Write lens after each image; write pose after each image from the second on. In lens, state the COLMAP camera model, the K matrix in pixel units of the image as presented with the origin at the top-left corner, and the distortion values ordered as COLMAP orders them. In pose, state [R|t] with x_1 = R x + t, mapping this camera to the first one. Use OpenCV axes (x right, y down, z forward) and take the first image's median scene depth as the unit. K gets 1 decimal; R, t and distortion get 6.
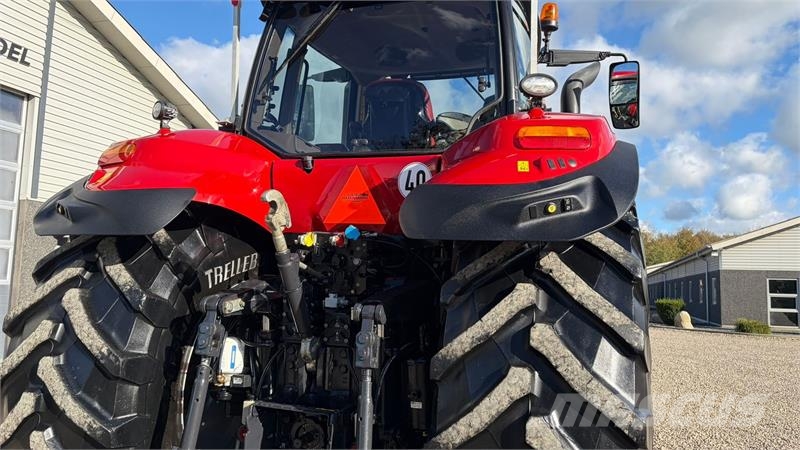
lens RADIAL K [[600.0, 0, 400.0], [0, 600.0, 225.0], [0, 0, 1]] dist [0.045696, -0.063122]
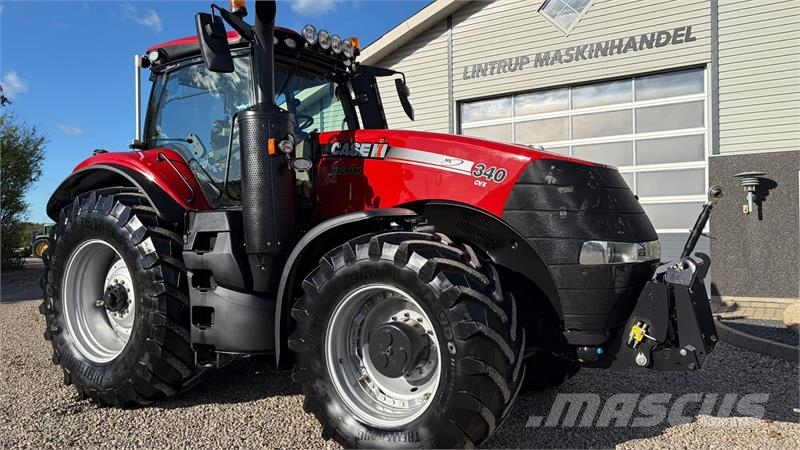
lens RADIAL K [[600.0, 0, 400.0], [0, 600.0, 225.0], [0, 0, 1]] dist [0.045696, -0.063122]
pose [[-0.242036, -0.033520, -0.969688, 1.305991], [0.109646, 0.992056, -0.061661, 0.189254], [0.964052, -0.121247, -0.236438, 1.535262]]
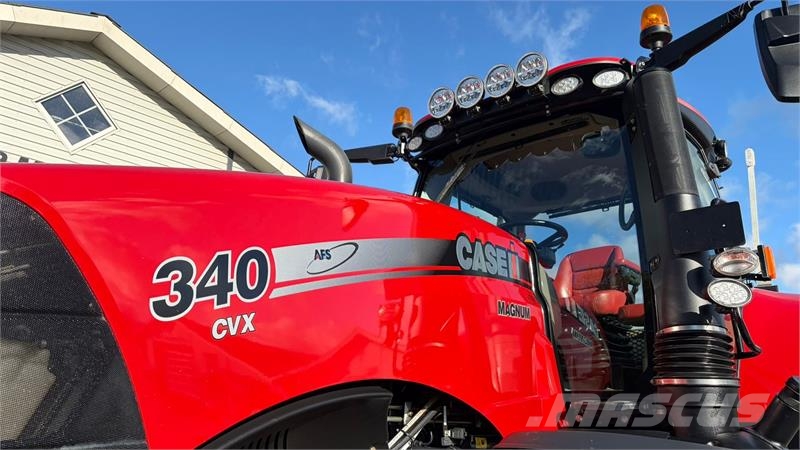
lens RADIAL K [[601.1, 0, 407.9], [0, 601.1, 227.1], [0, 0, 1]] dist [0.053904, -0.061740]
pose [[0.920790, -0.138475, -0.364652, 0.259717], [0.063577, 0.975642, -0.209954, -0.000513], [0.384843, 0.170140, 0.907165, 0.324479]]
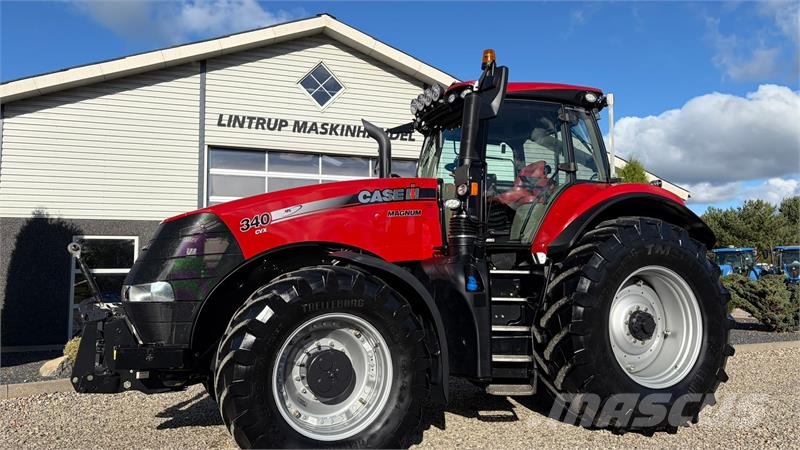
lens RADIAL K [[600.0, 0, 400.0], [0, 600.0, 225.0], [0, 0, 1]] dist [0.045696, -0.063122]
pose [[0.615900, -0.109605, -0.780163, 1.169754], [0.108072, 0.992668, -0.054143, 0.062383], [0.780377, -0.050967, 0.623229, 0.018086]]
